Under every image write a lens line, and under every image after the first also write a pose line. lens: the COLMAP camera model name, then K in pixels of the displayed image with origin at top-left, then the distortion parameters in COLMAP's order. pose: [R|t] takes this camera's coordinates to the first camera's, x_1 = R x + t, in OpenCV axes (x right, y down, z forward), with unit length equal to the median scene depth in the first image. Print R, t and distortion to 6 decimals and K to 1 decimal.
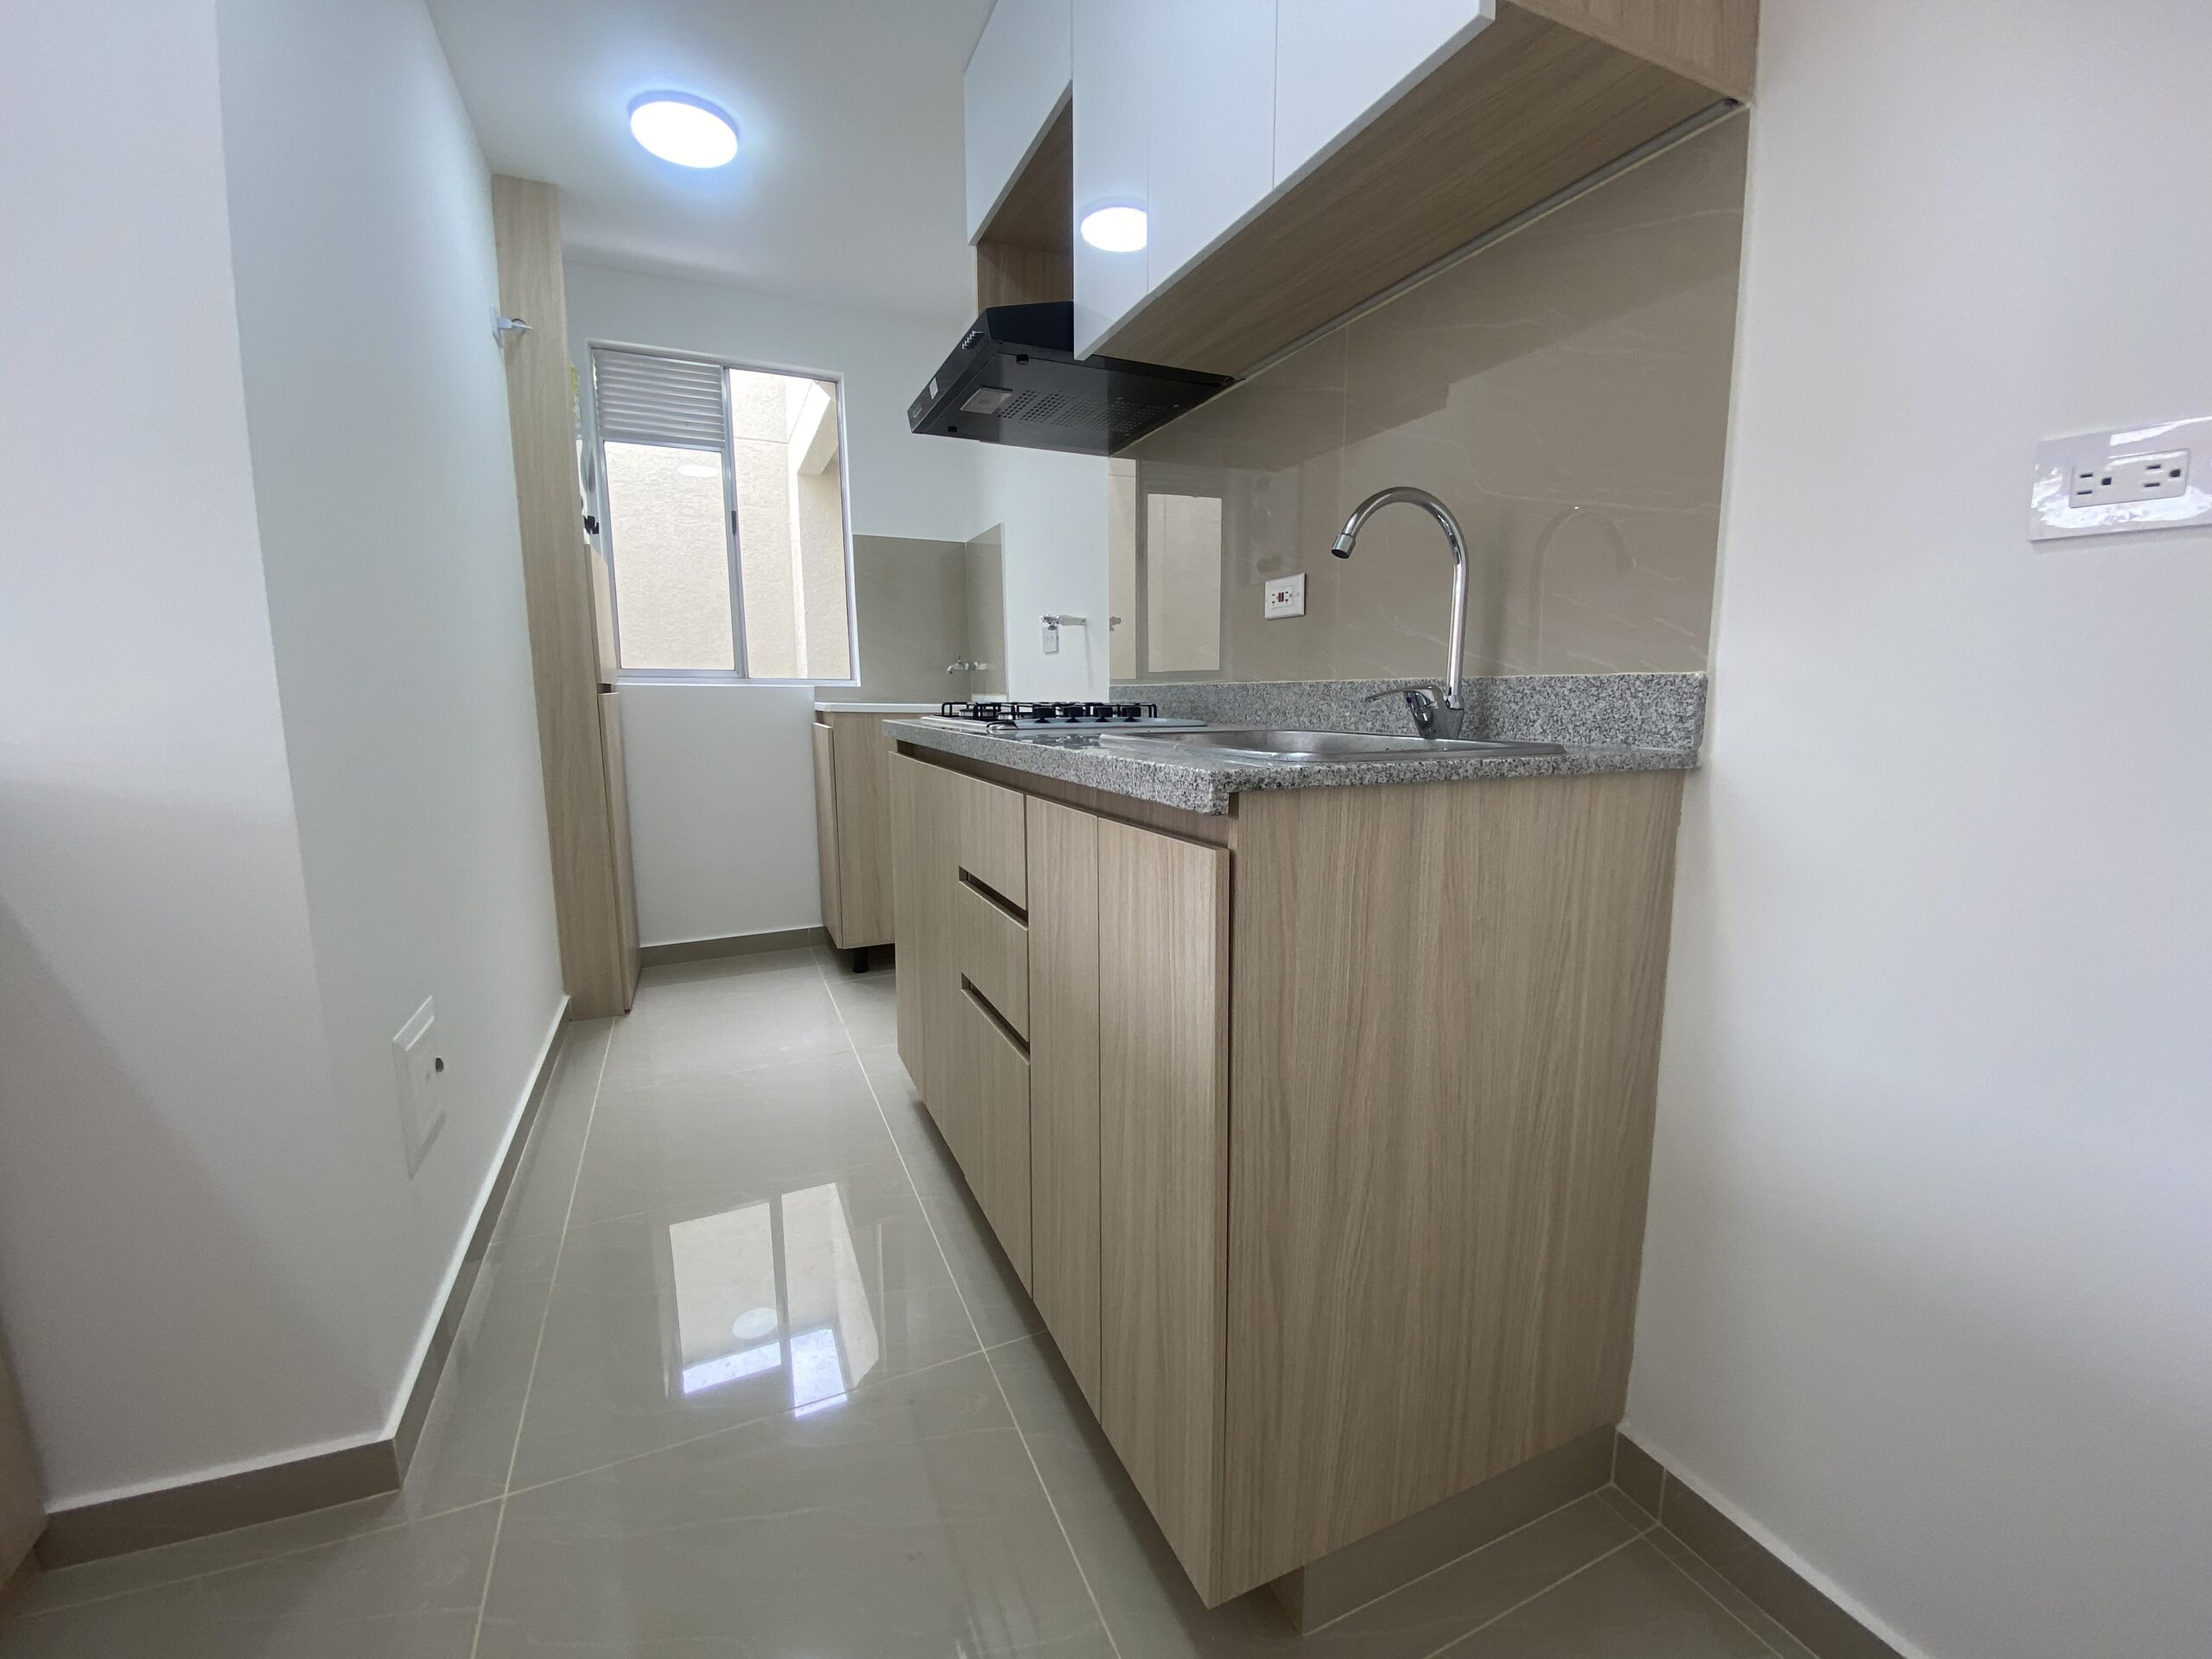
lens RADIAL K [[889.1, 0, 1114.1], [0, 889.1, 825.4], [0, 0, 1]] dist [0.031535, -0.023276]
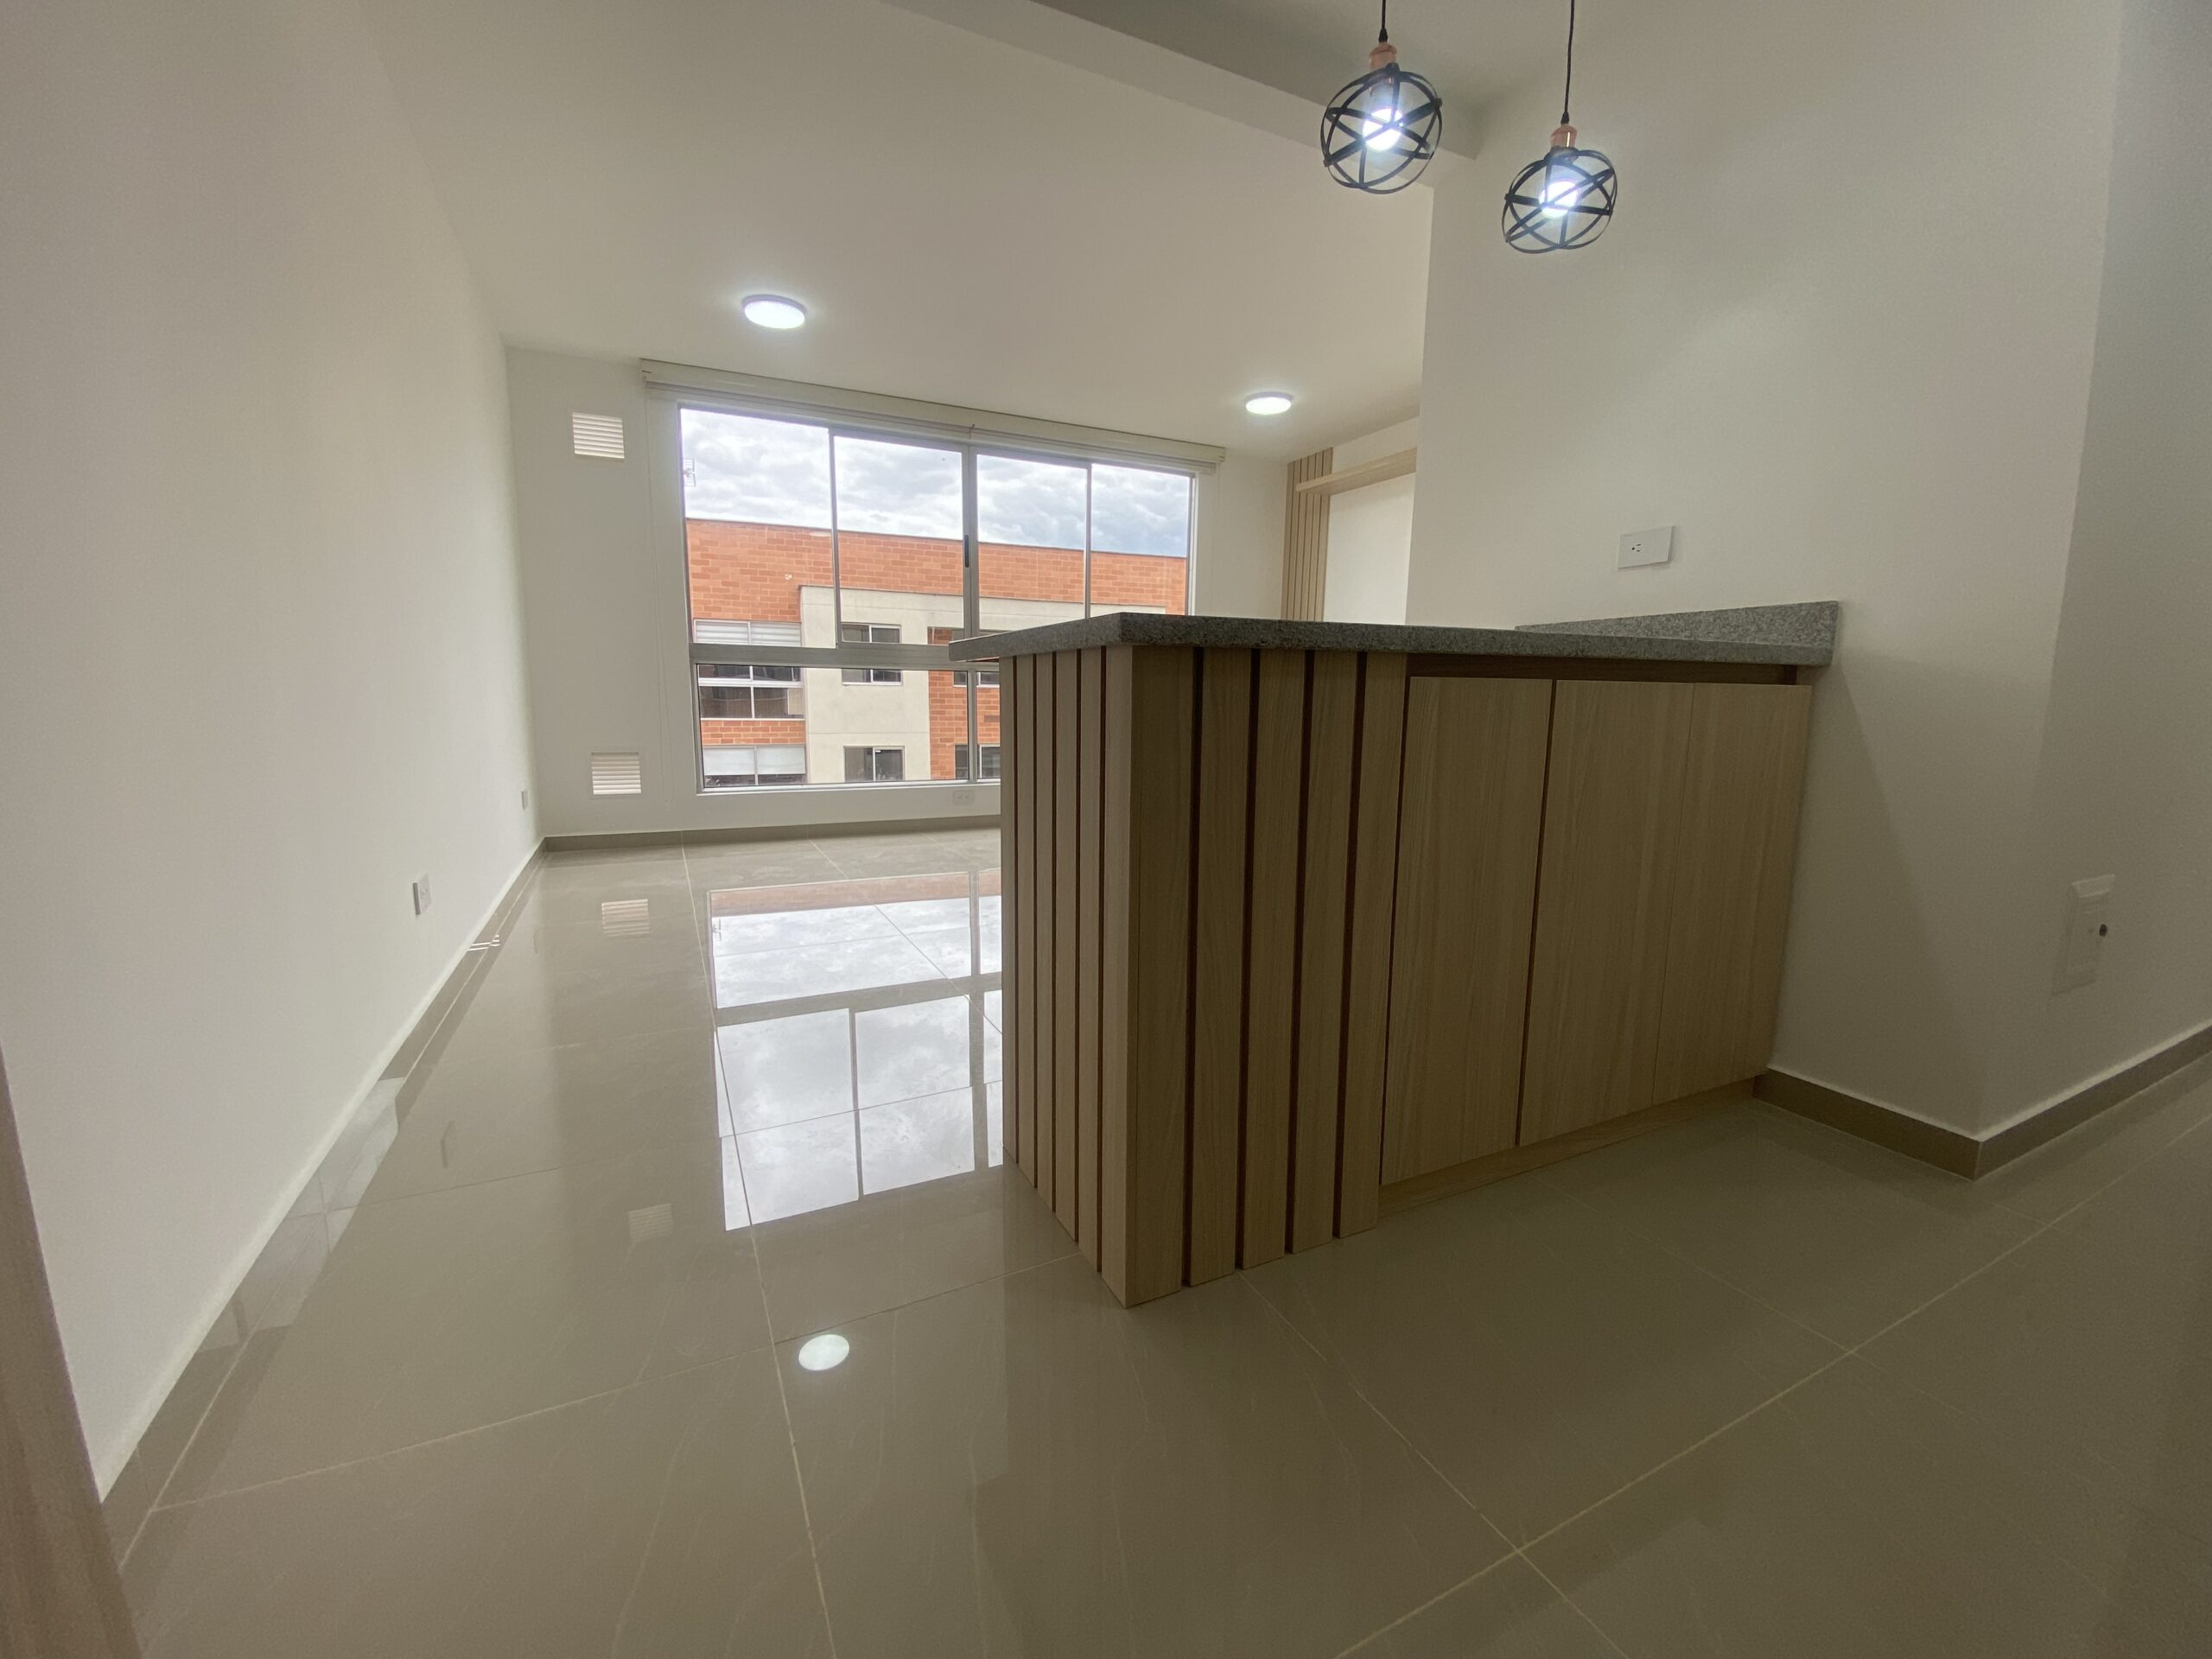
lens RADIAL K [[908.4, 0, 1106.0], [0, 908.4, 829.5], [0, 0, 1]] dist [0.034236, -0.029929]
pose [[0.034512, 0.154259, -0.987428, 0.448042], [-0.164284, 0.975452, 0.146646, 0.215051], [0.985809, 0.157157, 0.059007, -0.479492]]
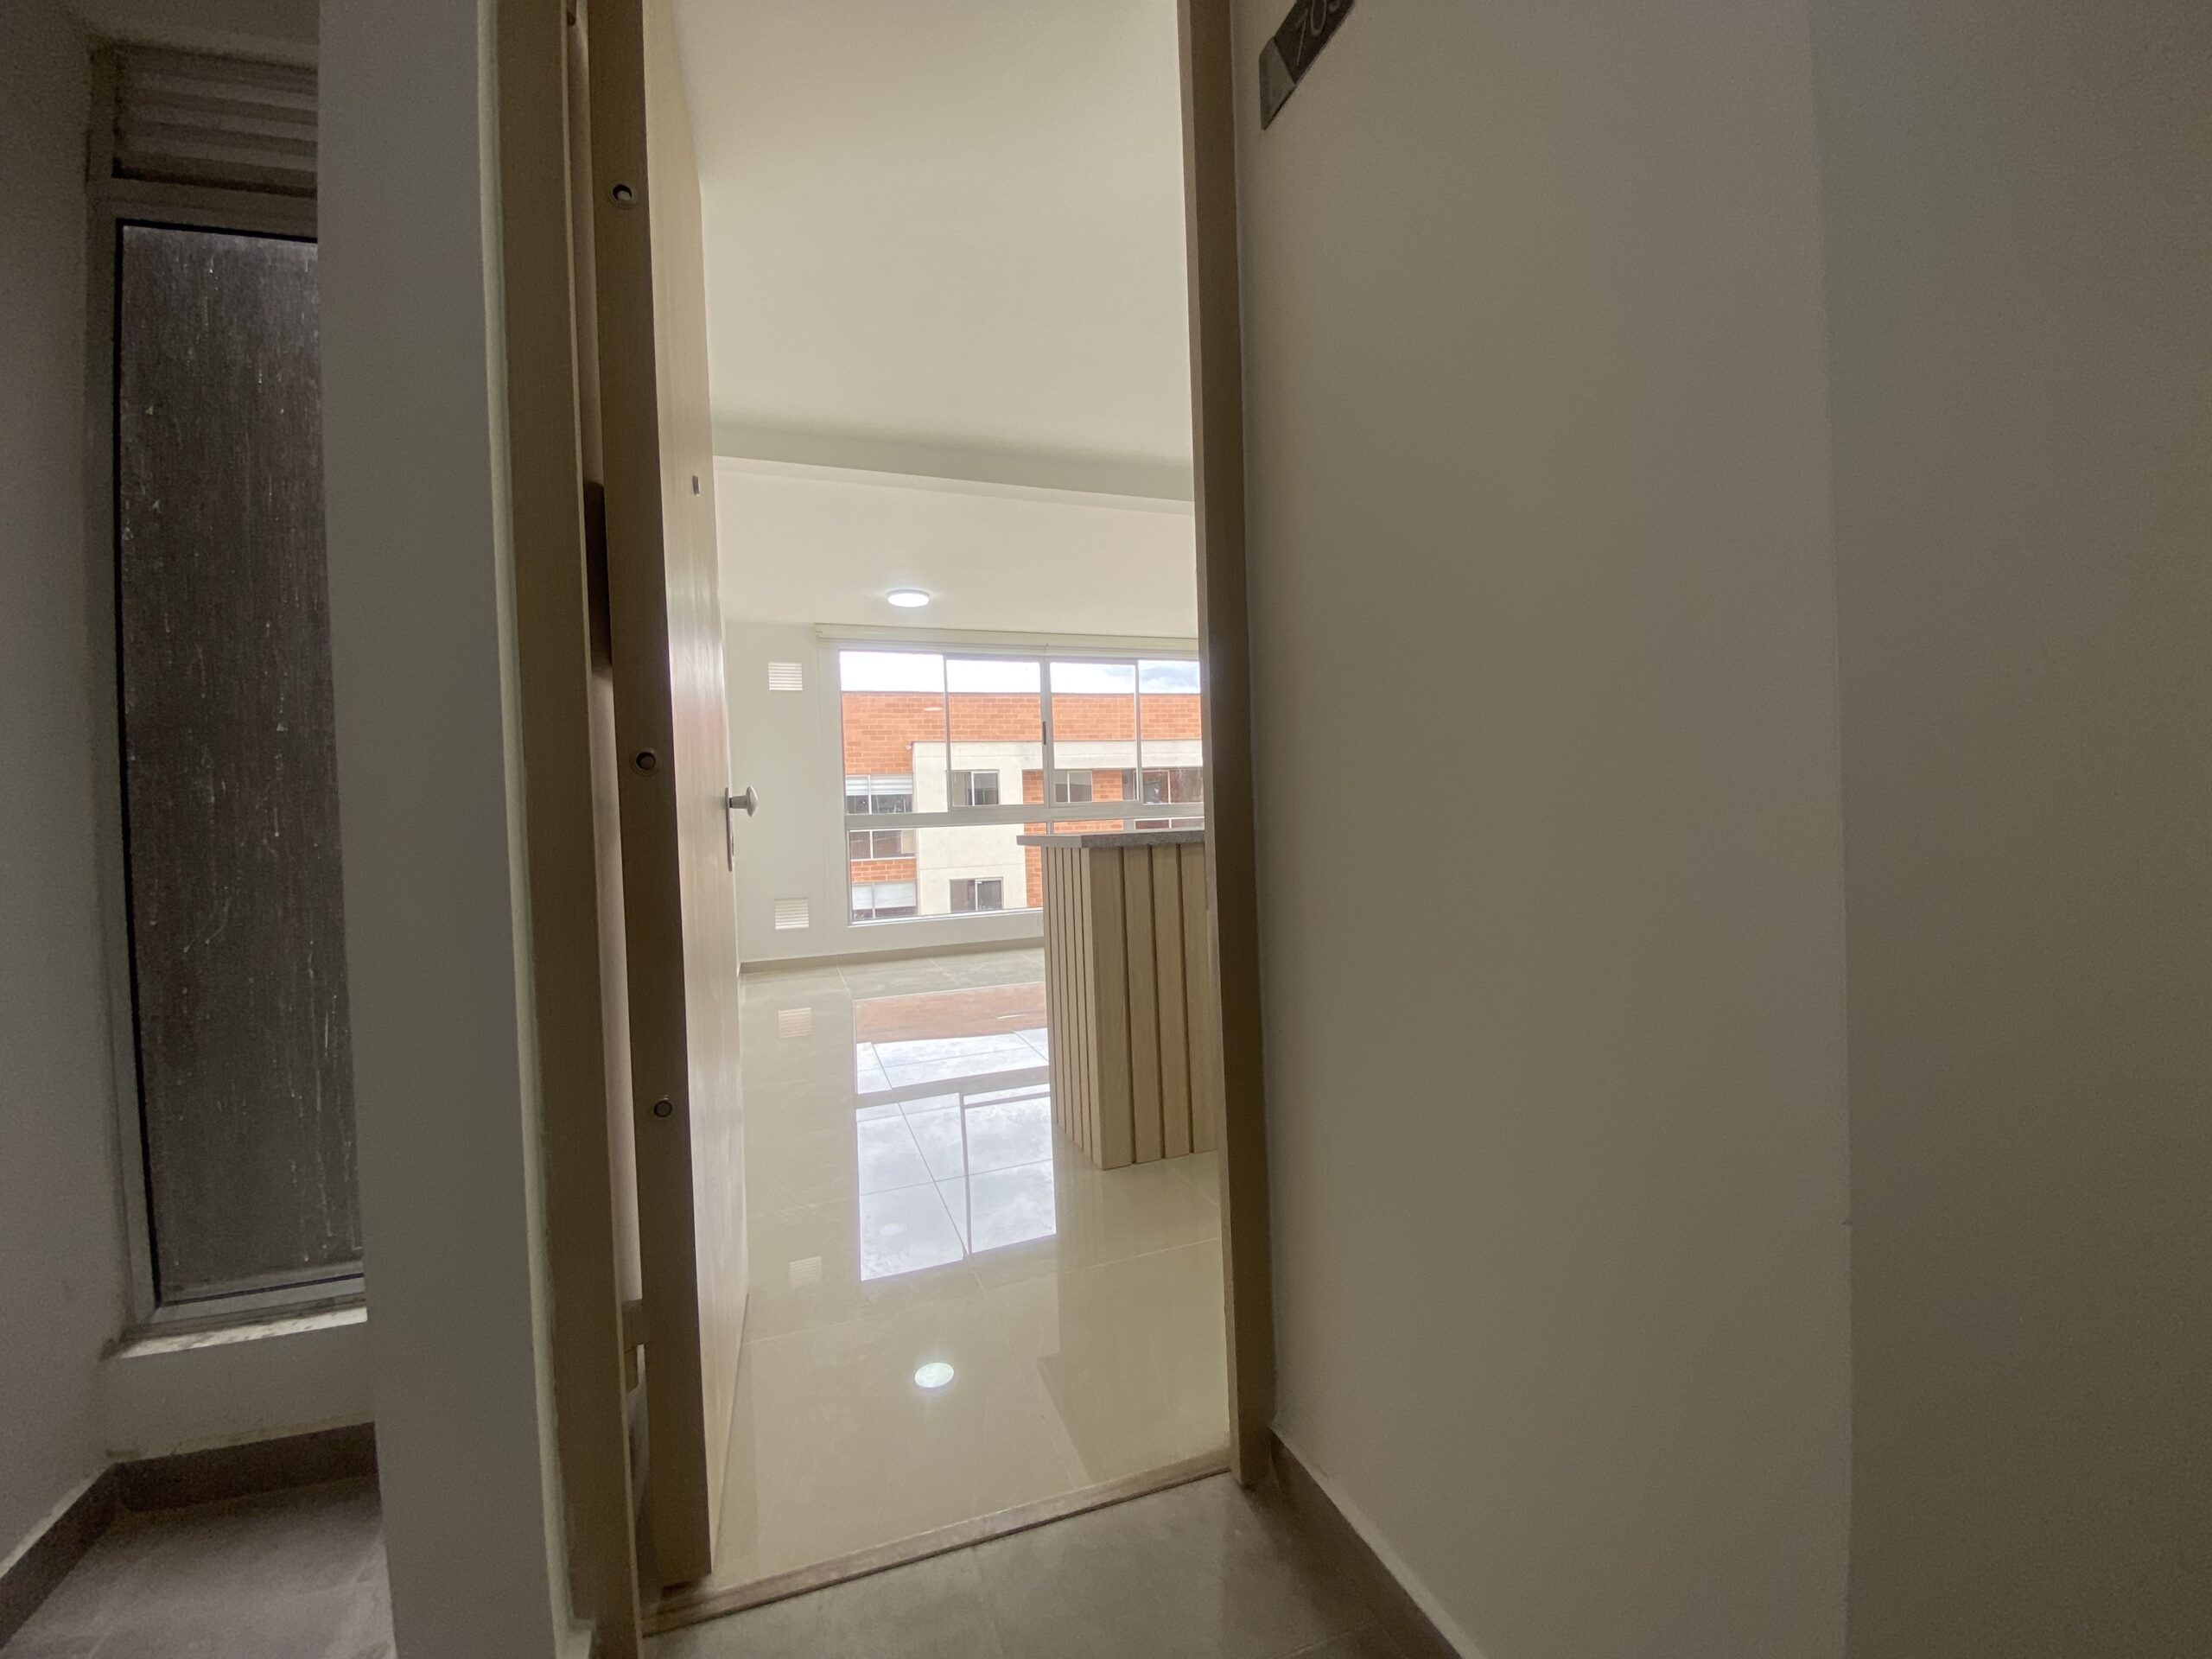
lens RADIAL K [[889.1, 0, 1114.1], [0, 889.1, 825.4], [0, 0, 1]] dist [0.031535, -0.023276]
pose [[-0.057682, 0.014894, -0.998224, 1.579998], [-0.118572, 0.992709, 0.021663, 0.053073], [0.991269, 0.119611, -0.055495, -0.255011]]
